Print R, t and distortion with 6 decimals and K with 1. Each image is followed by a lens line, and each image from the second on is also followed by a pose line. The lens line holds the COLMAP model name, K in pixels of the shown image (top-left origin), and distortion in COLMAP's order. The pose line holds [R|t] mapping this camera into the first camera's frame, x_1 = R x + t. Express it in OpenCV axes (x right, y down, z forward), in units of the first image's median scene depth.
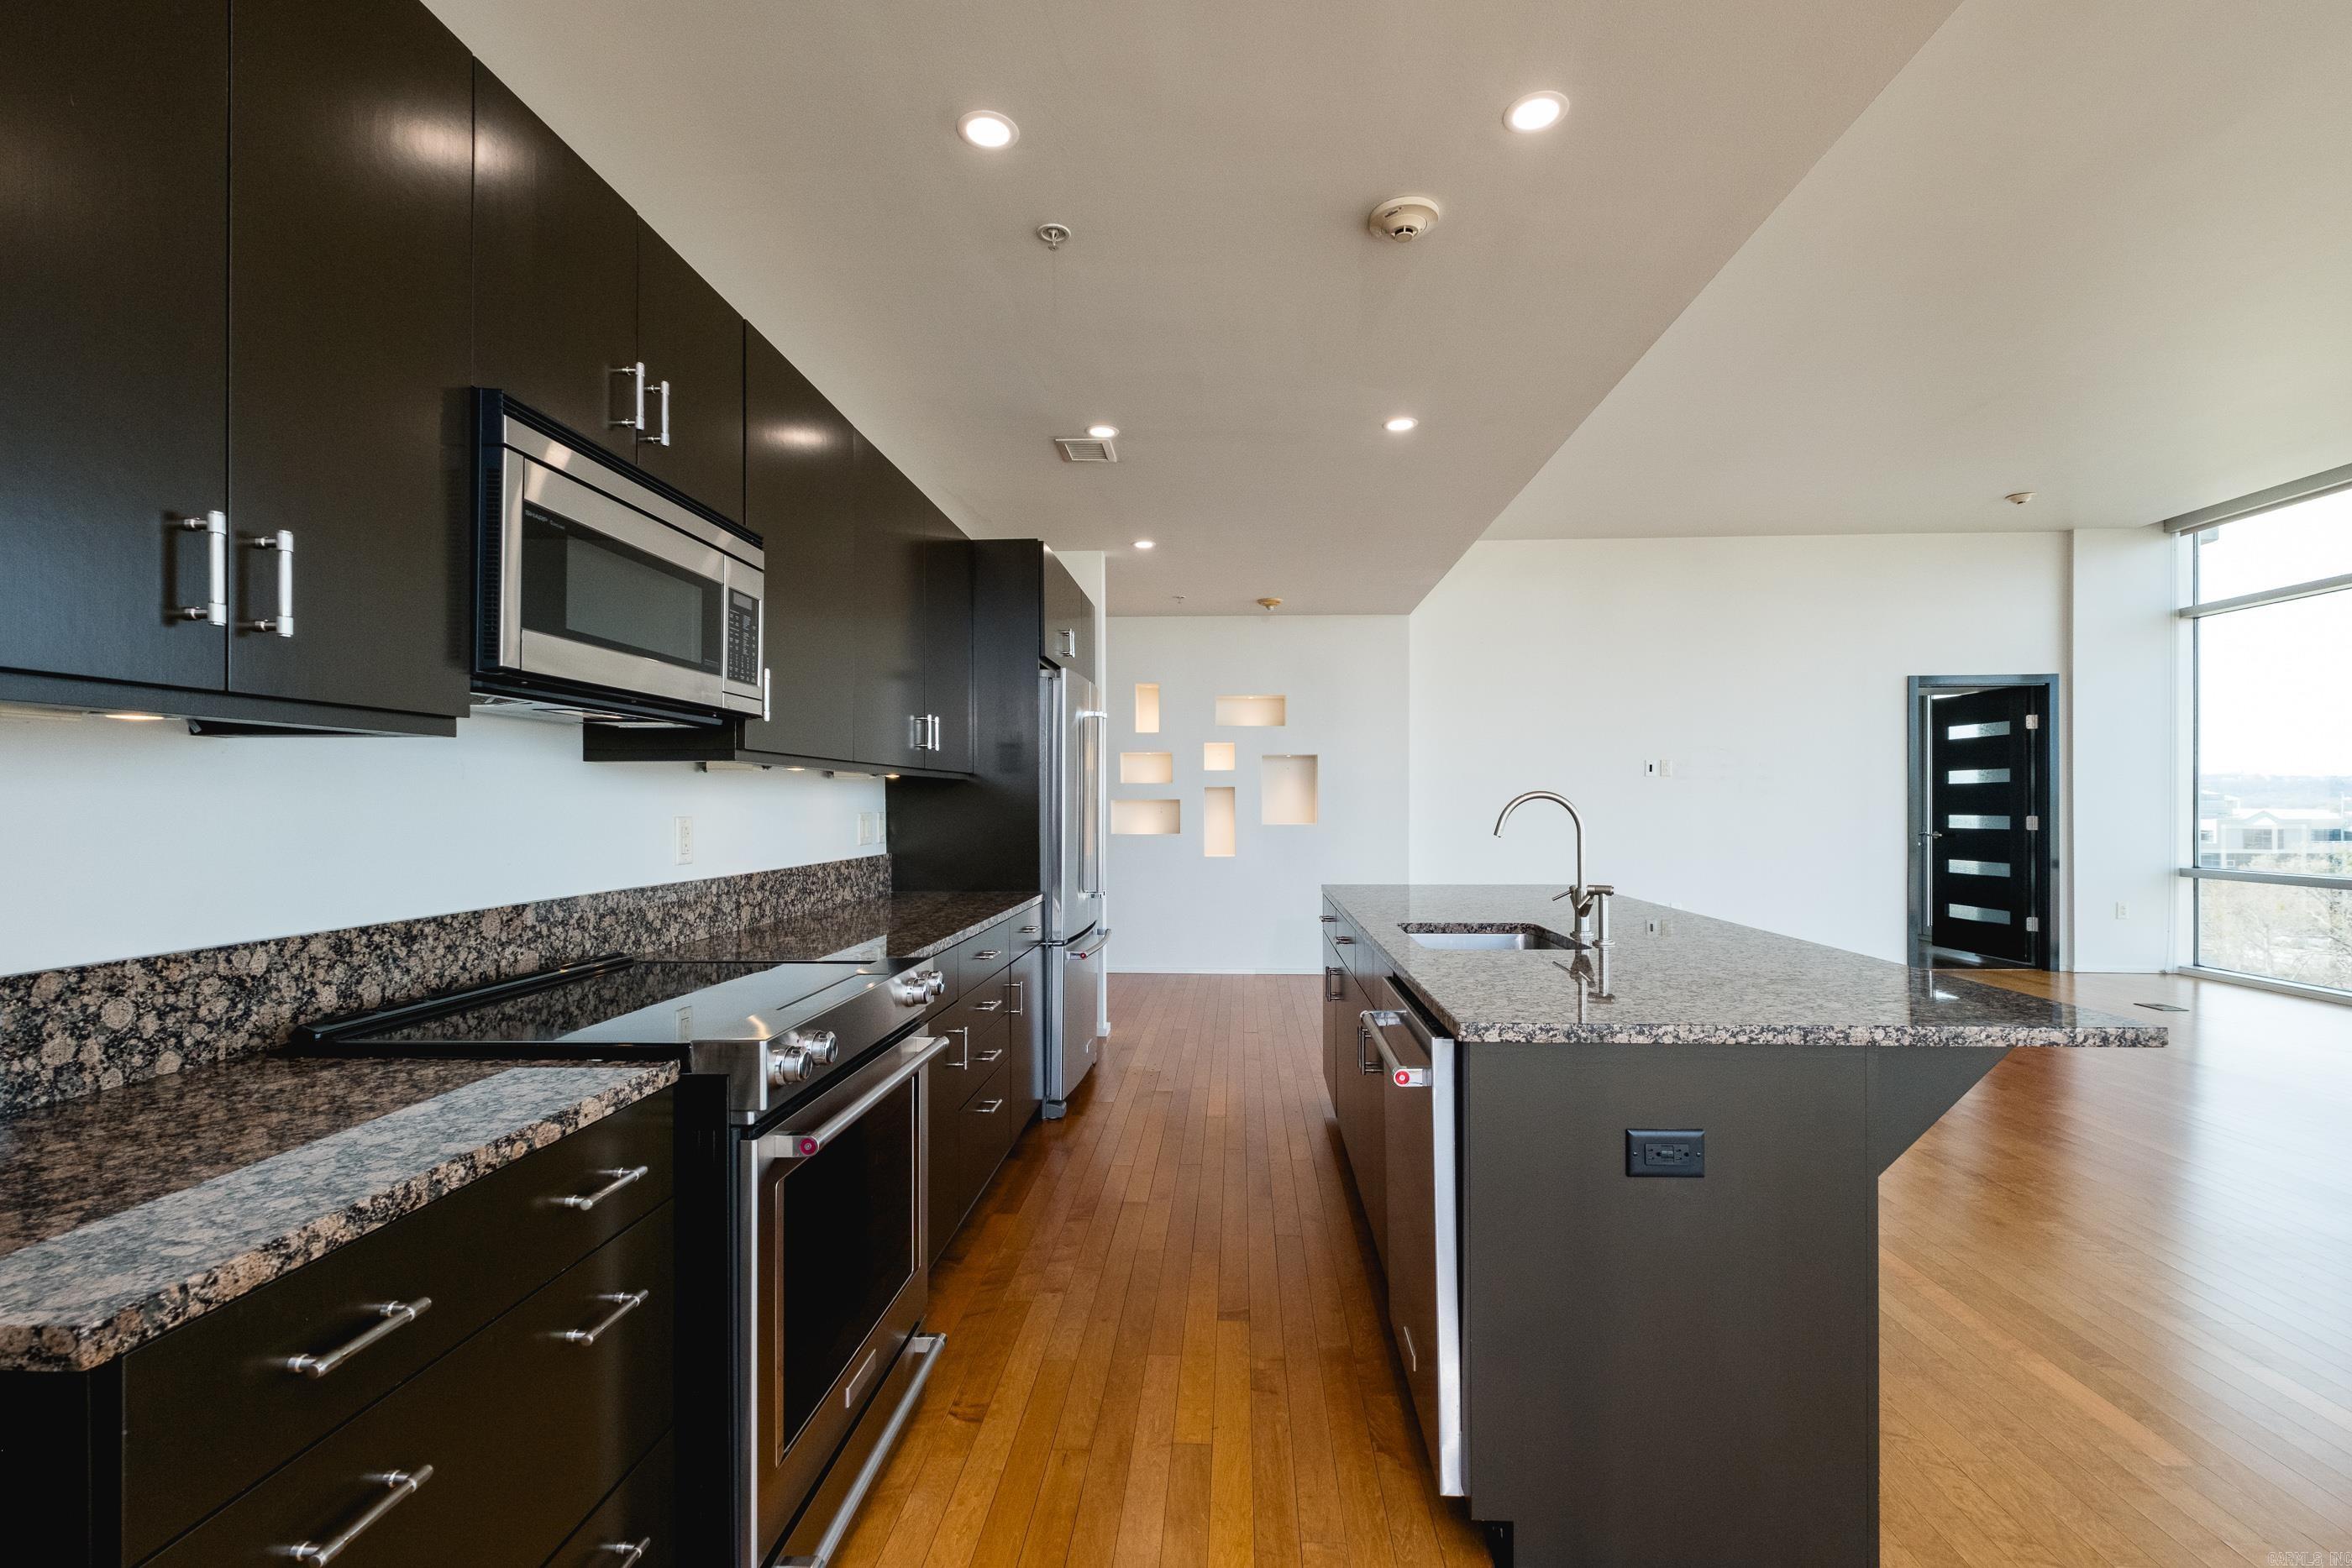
lens RADIAL K [[1020.3, 0, 1187.3], [0, 1020.3, 804.6], [0, 0, 1]] dist [0.002479, -0.000797]
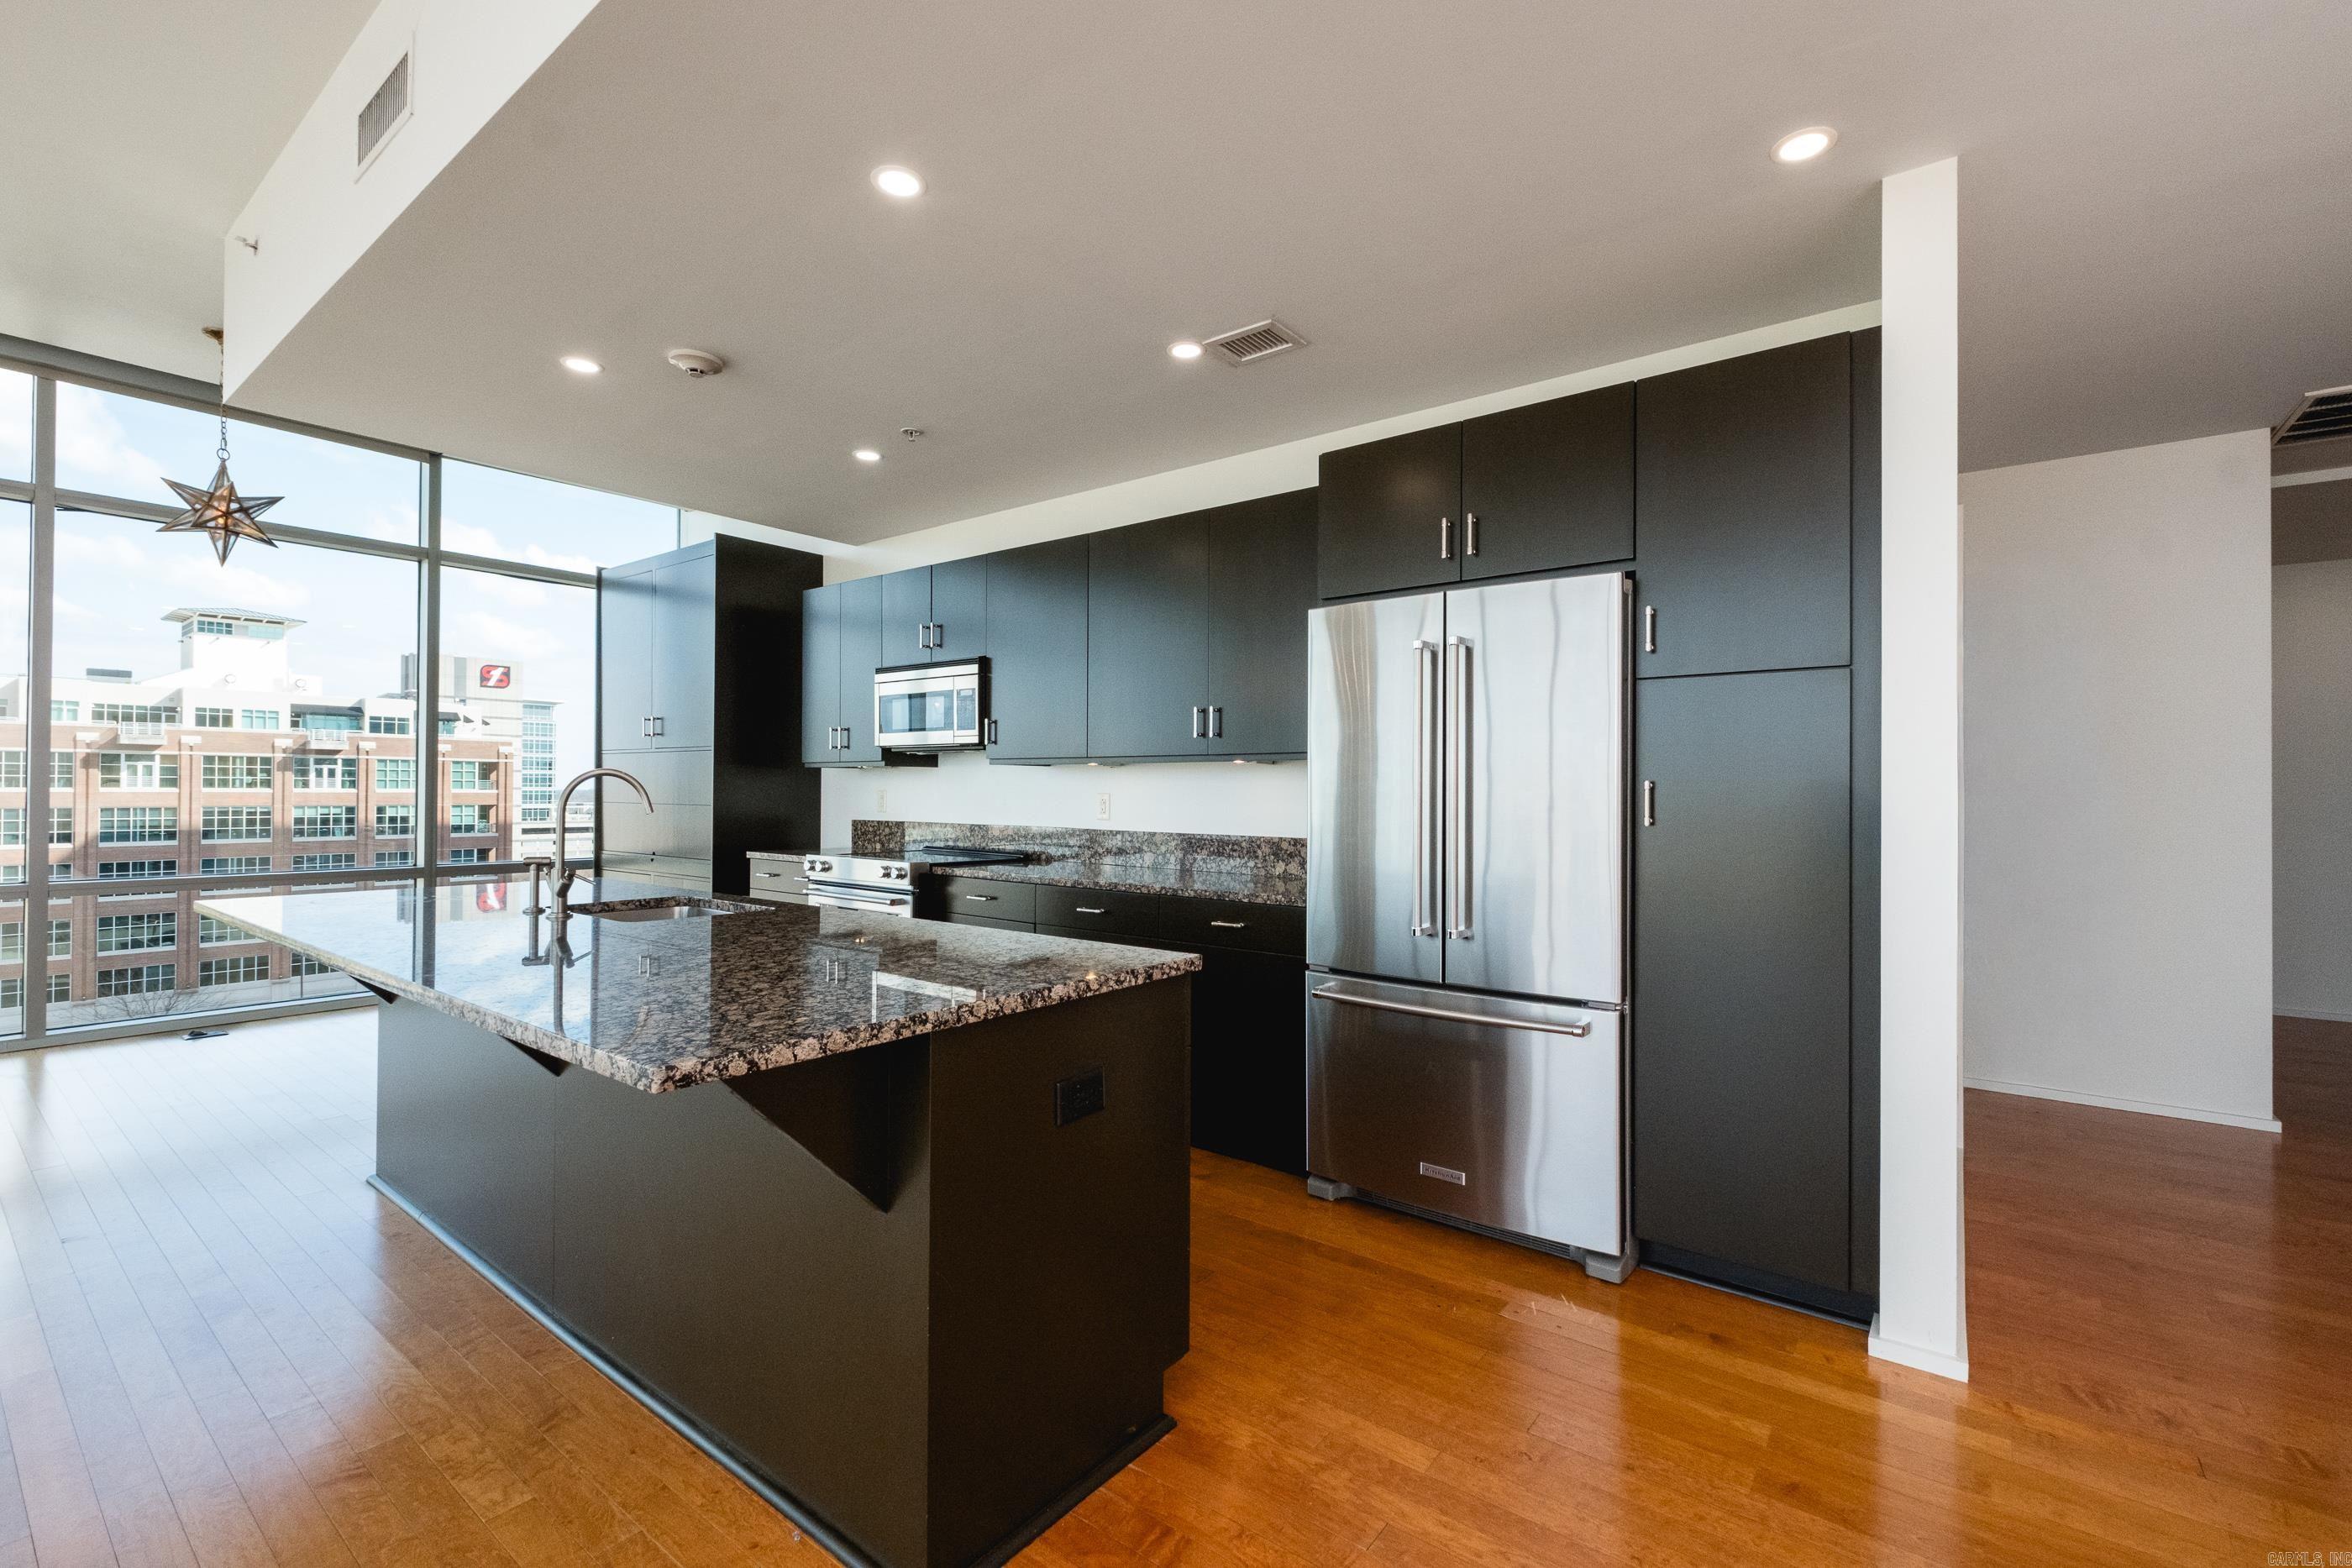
lens RADIAL K [[1017.7, 0, 1179.0], [0, 1017.7, 783.0], [0, 0, 1]] dist [0.000557, -0.000904]
pose [[-0.571100, -0.006142, -0.820857, 0.908524], [-0.006109, 0.999976, -0.003233, -0.000639], [0.820857, 0.003168, -0.571124, 2.179680]]
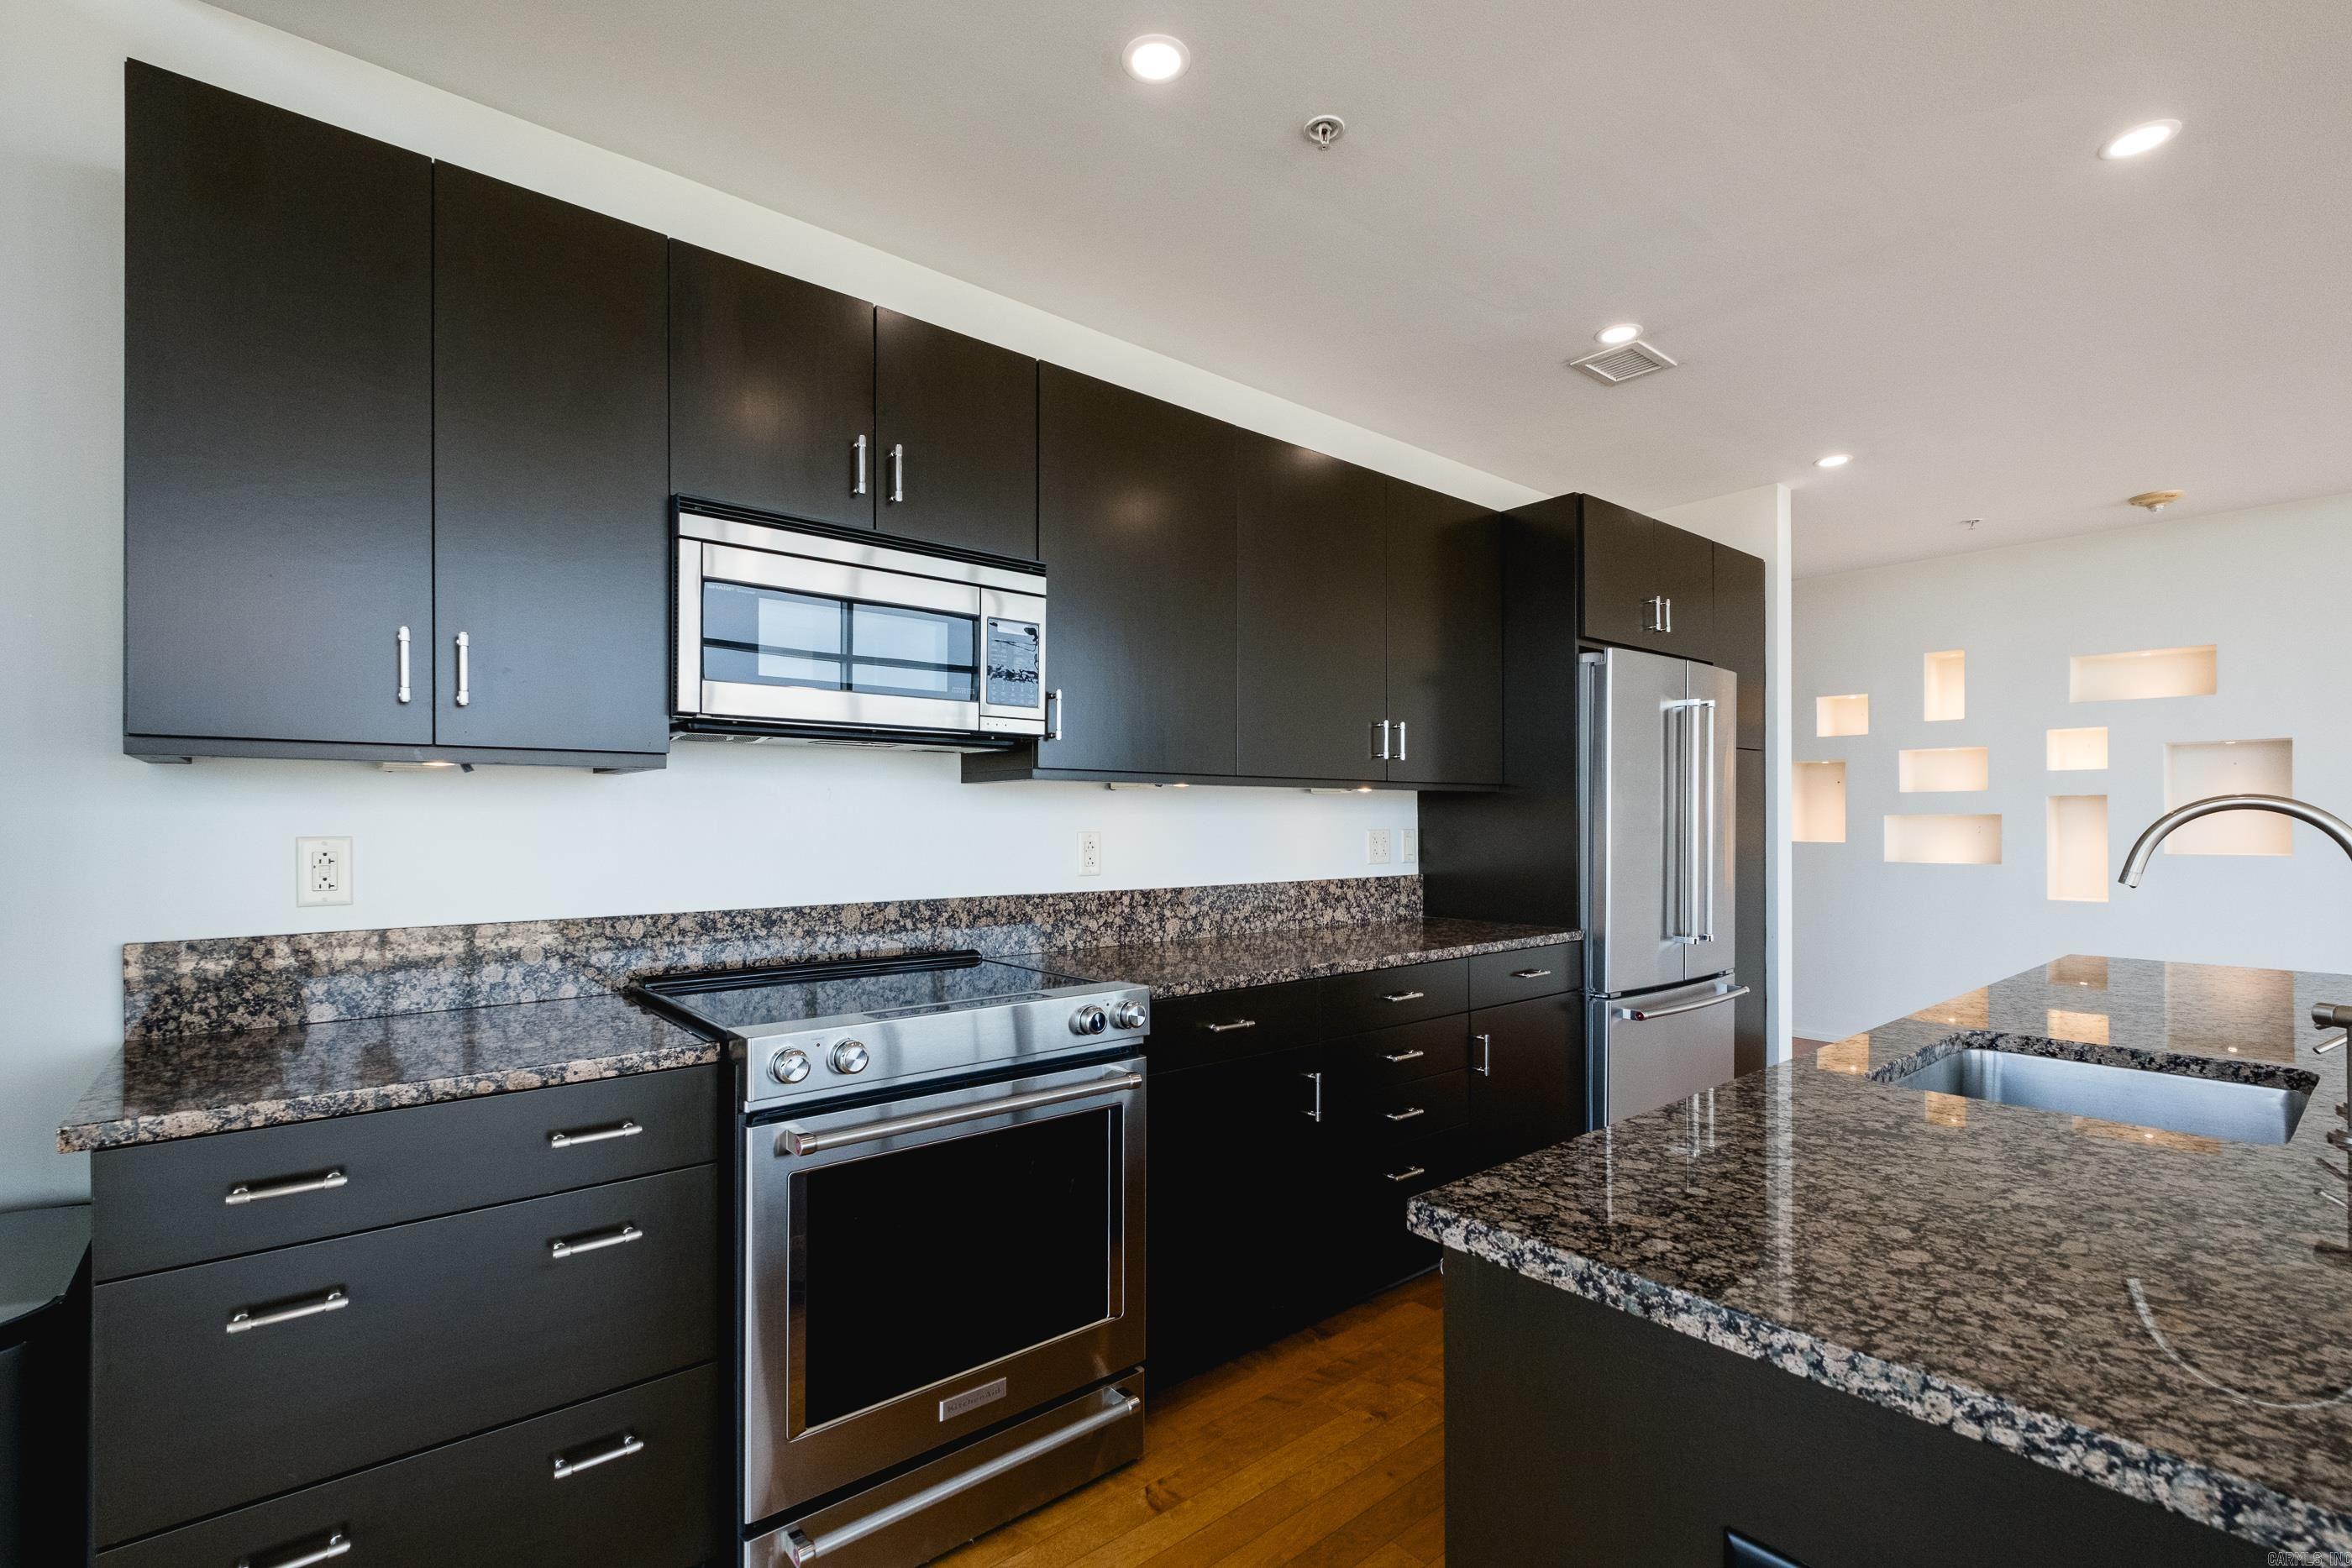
lens RADIAL K [[1047.6, 0, 1165.7], [0, 1047.6, 818.8], [0, 0, 1]] dist [0.000942, -0.000764]
pose [[0.676865, 0.000755, -0.736107, 0.391689], [-0.001770, 0.999998, -0.000602, -0.001295], [0.736105, 0.001710, 0.676865, 0.316793]]
